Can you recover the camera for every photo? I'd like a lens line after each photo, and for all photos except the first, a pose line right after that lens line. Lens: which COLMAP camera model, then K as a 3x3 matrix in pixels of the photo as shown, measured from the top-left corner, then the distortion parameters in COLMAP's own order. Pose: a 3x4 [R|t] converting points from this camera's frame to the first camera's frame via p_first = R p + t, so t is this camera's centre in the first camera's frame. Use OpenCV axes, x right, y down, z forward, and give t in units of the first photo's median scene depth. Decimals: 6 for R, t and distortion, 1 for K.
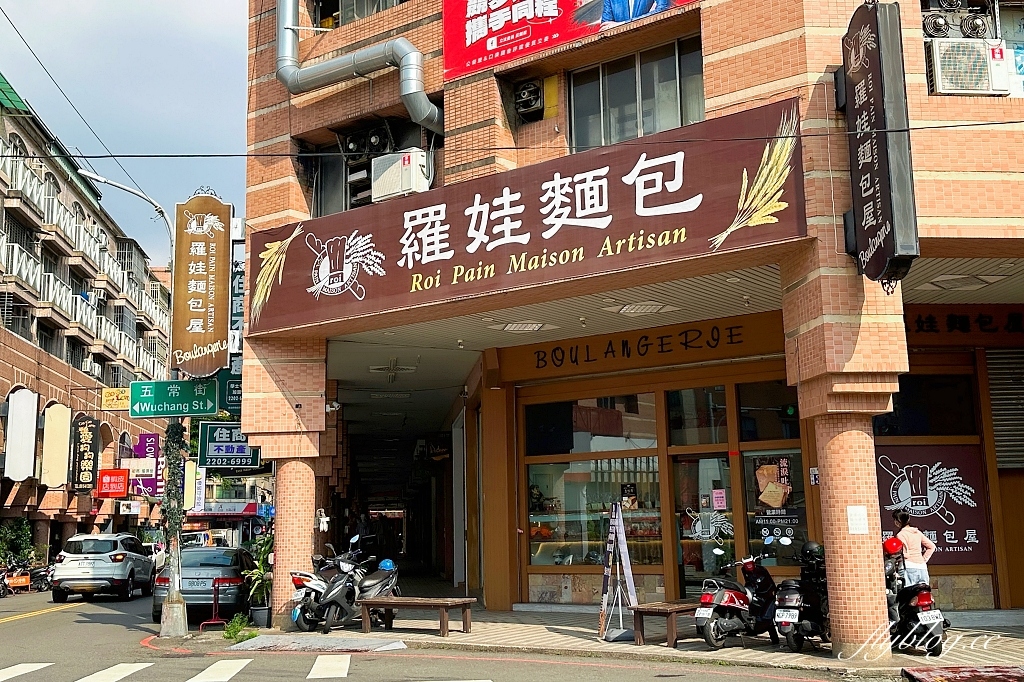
lens RADIAL K [[1117.0, 0, 512.0], [0, 1117.0, 341.0], [0, 0, 1]] dist [0.015154, 0.011158]
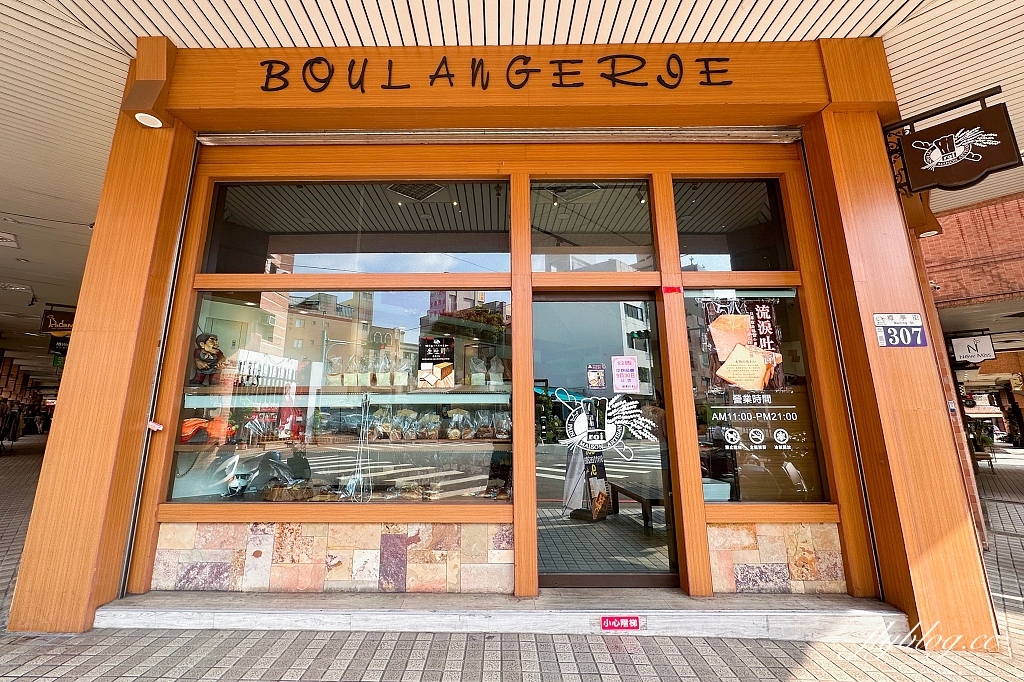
lens RADIAL K [[450.5, 0, 508.1], [0, 450.5, 311.1], [0, 0, 1]] dist [-0.000991, 0.000061]
pose [[0.791586, 0.150669, 0.592191, 0.005534], [-0.113825, 0.988520, -0.099356, 0.133186], [-0.600363, 0.011243, 0.799649, 0.817703]]
